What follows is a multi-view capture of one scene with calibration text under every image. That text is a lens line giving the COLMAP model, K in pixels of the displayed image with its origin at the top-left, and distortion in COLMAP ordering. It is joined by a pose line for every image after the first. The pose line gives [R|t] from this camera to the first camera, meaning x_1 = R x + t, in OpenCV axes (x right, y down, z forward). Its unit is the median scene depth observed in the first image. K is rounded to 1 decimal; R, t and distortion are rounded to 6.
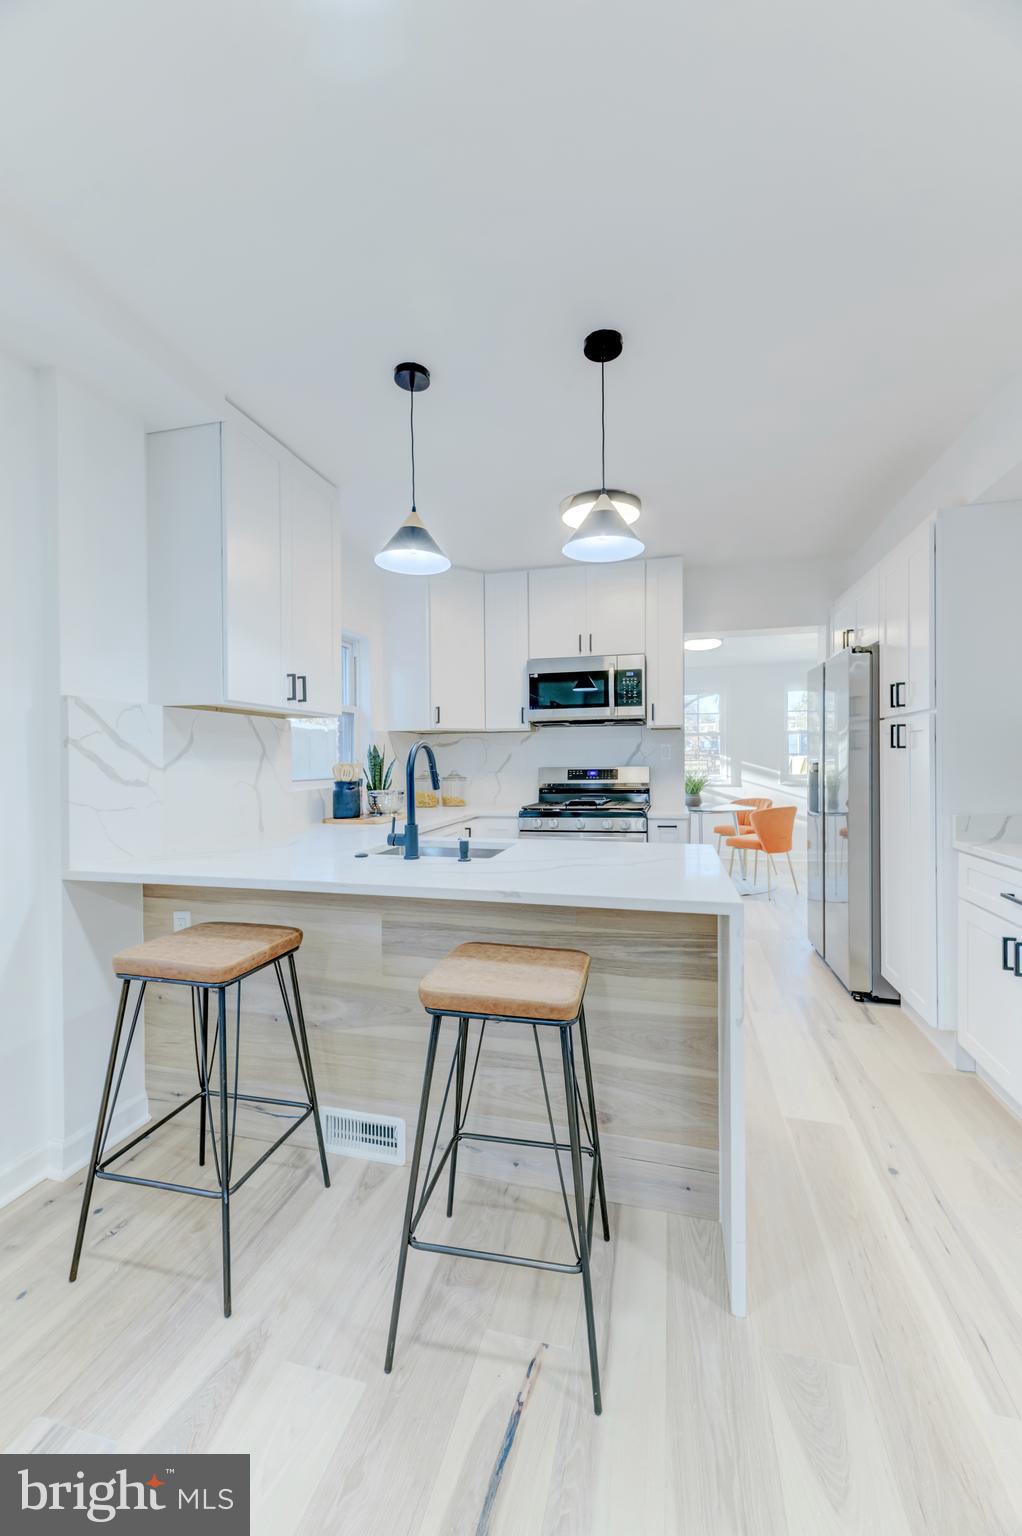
lens RADIAL K [[615.9, 0, 508.0], [0, 615.9, 763.4], [0, 0, 1]] dist [0.003064, -0.000273]
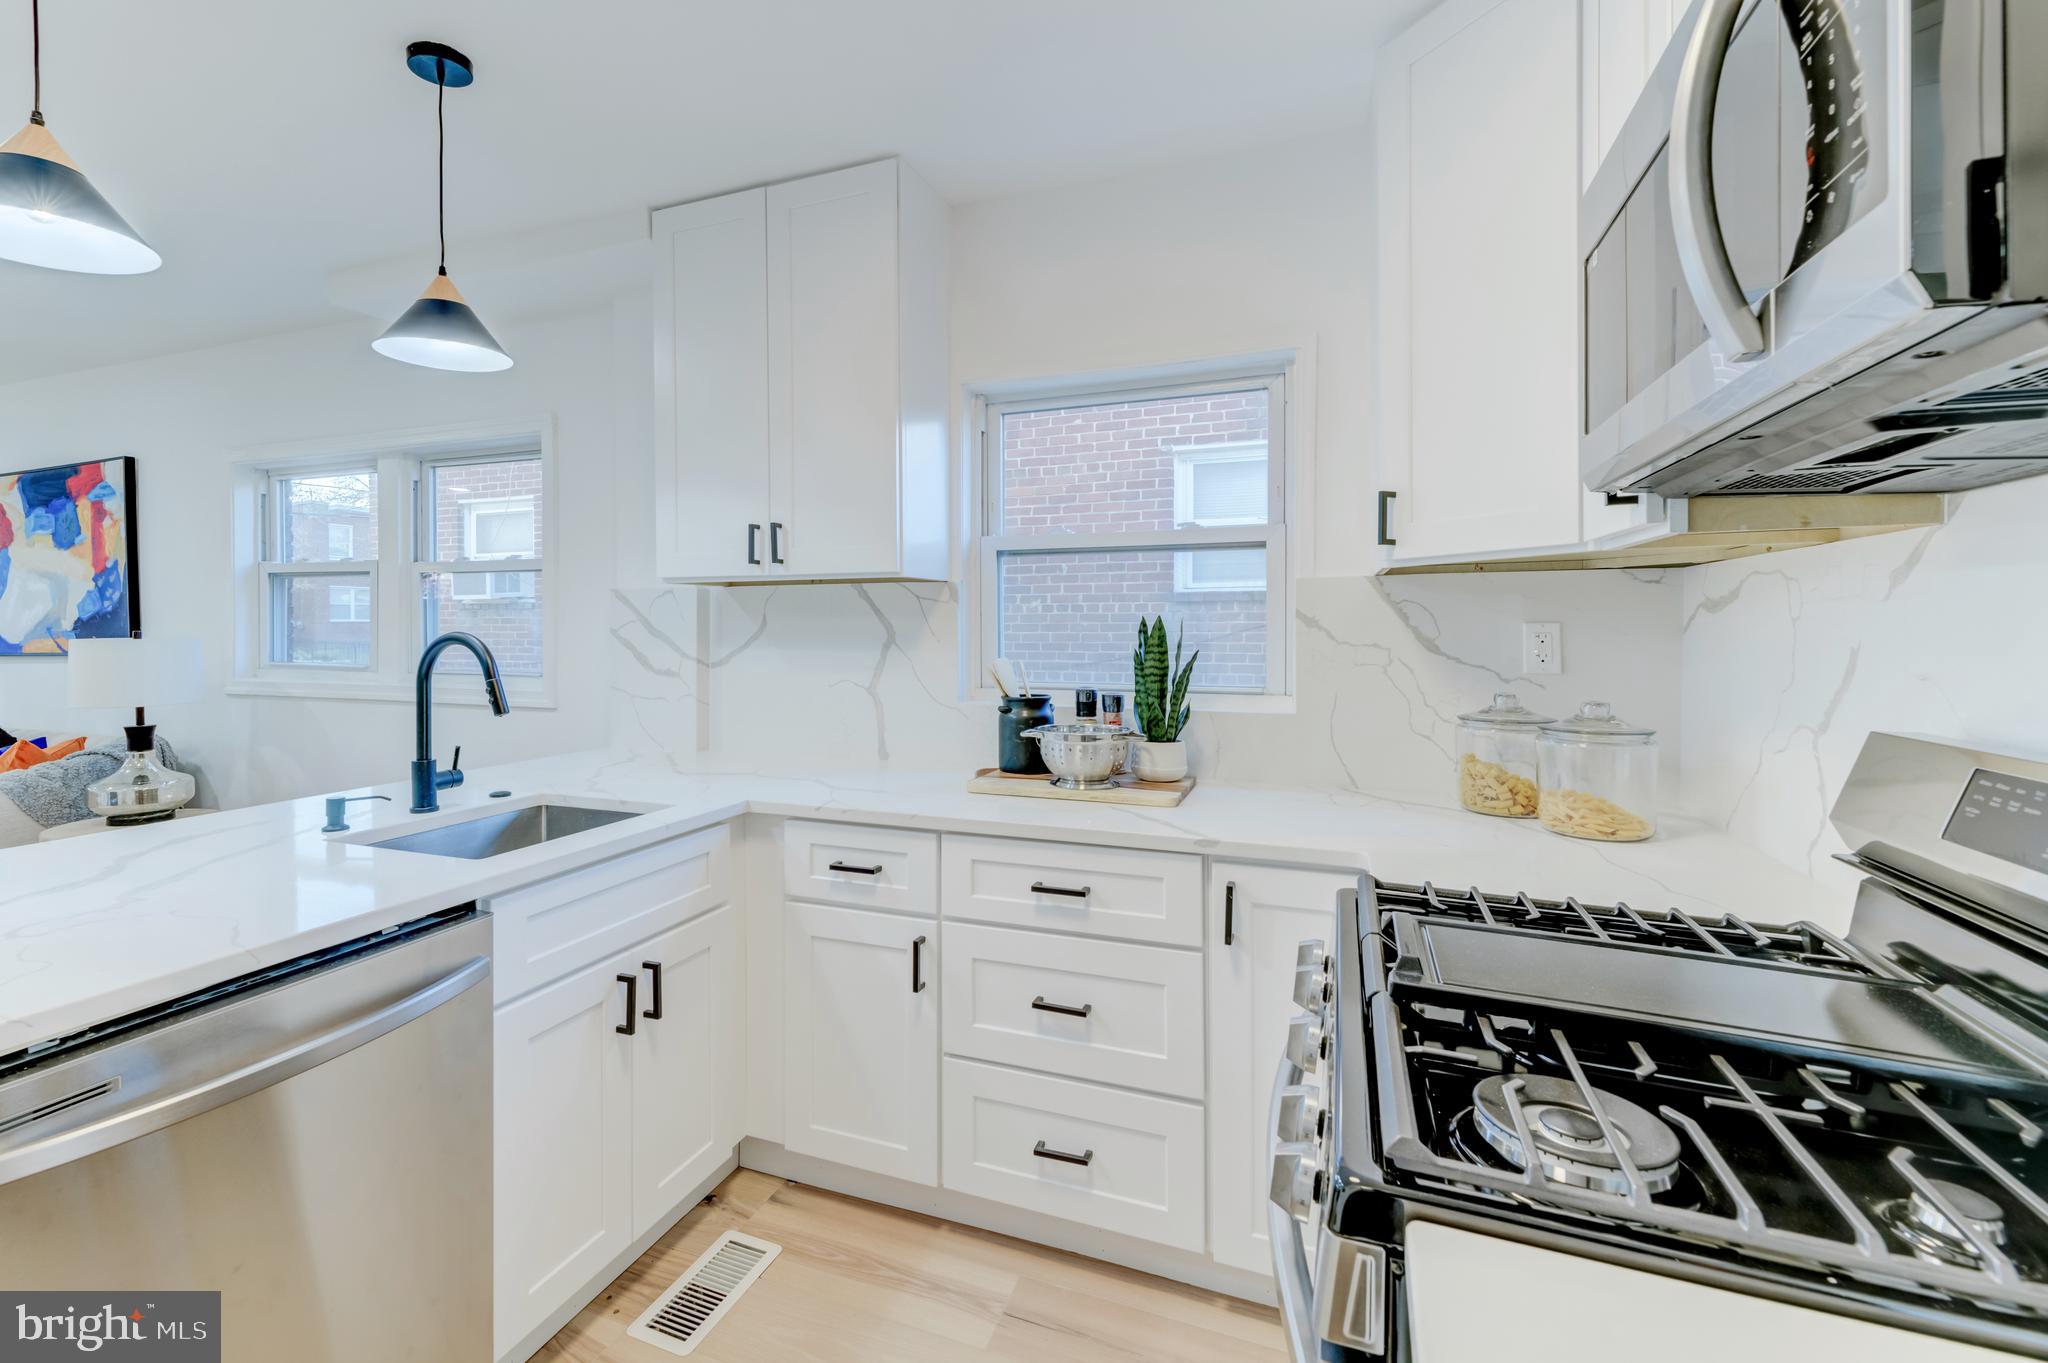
lens RADIAL K [[882.4, 0, 997.4], [0, 882.4, 633.9], [0, 0, 1]] dist [0.001996, 0.000227]
pose [[-0.110445, 0.015418, -0.993763, 0.482439], [-0.003164, 0.999869, 0.015865, -0.035379], [0.993877, 0.004897, -0.110382, 1.152658]]
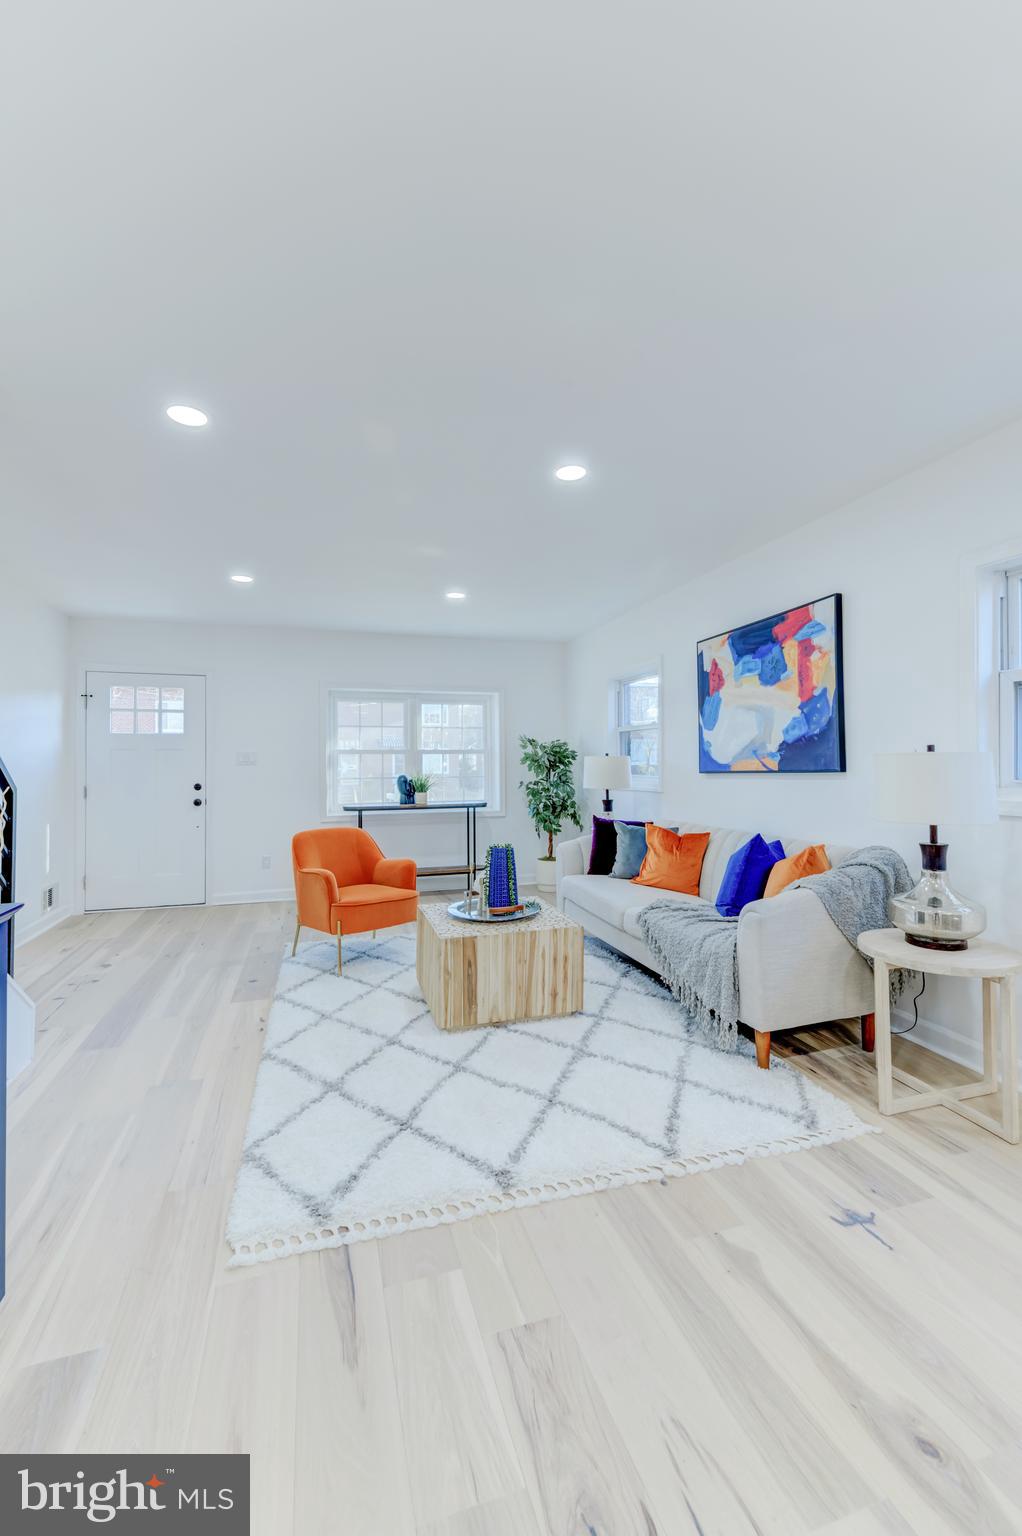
lens RADIAL K [[643.3, 0, 520.2], [0, 643.3, 762.8], [0, 0, 1]] dist [0.001356, -0.000183]
pose [[-0.842819, 0.009934, -0.538105, 0.329919], [0.009312, 0.999949, 0.003875, -0.003525], [0.538116, -0.001745, -0.842869, 0.331813]]
